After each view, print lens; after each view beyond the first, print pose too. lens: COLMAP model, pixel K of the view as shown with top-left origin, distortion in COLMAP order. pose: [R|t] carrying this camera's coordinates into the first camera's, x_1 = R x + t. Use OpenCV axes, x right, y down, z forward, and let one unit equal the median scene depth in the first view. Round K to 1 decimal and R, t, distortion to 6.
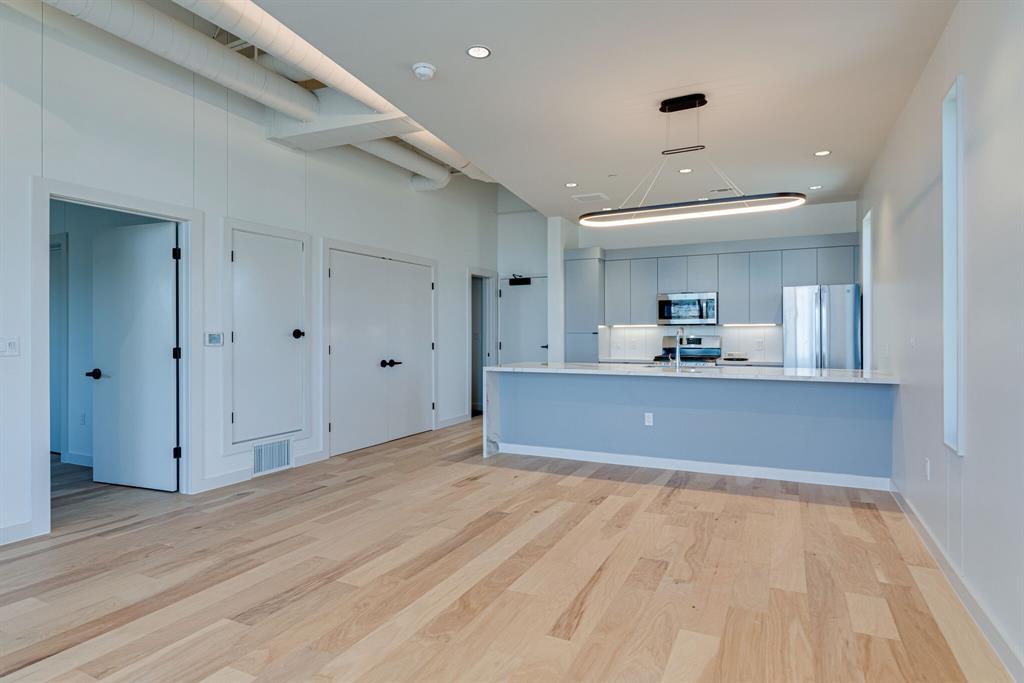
lens RADIAL K [[549.2, 0, 513.0], [0, 549.2, 322.7], [0, 0, 1]] dist [-0.005455, -0.000627]
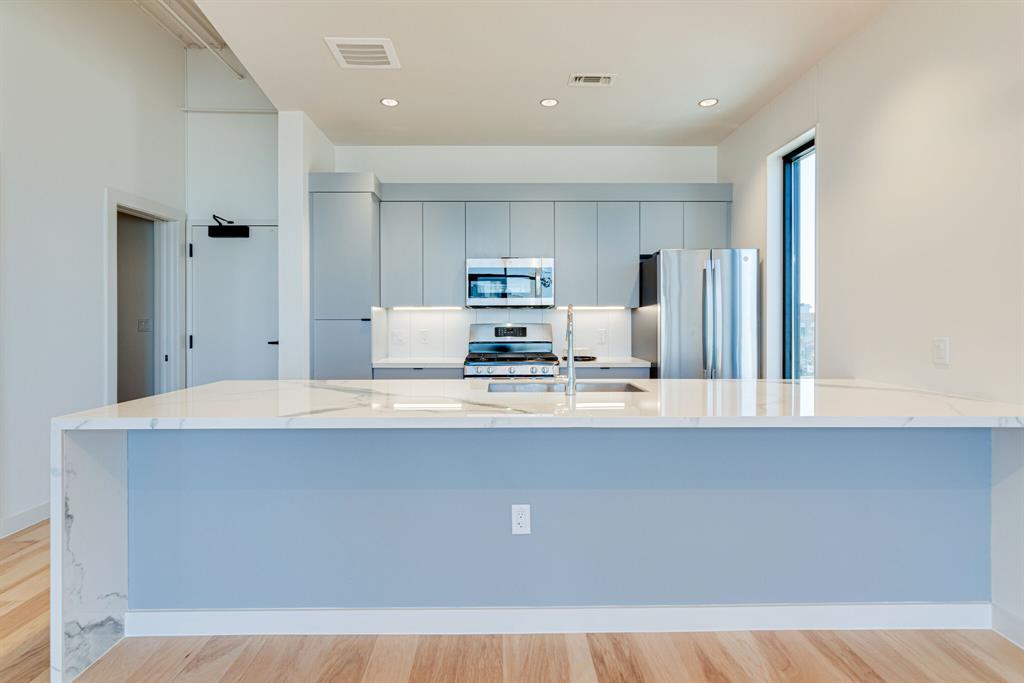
lens RADIAL K [[549.2, 0, 513.0], [0, 549.2, 322.7], [0, 0, 1]] dist [-0.005455, -0.000627]
pose [[0.900683, -0.000891, 0.434475, 0.036169], [-0.008482, 0.999771, 0.019634, 0.009413], [-0.434393, -0.021369, 0.900470, 0.398464]]
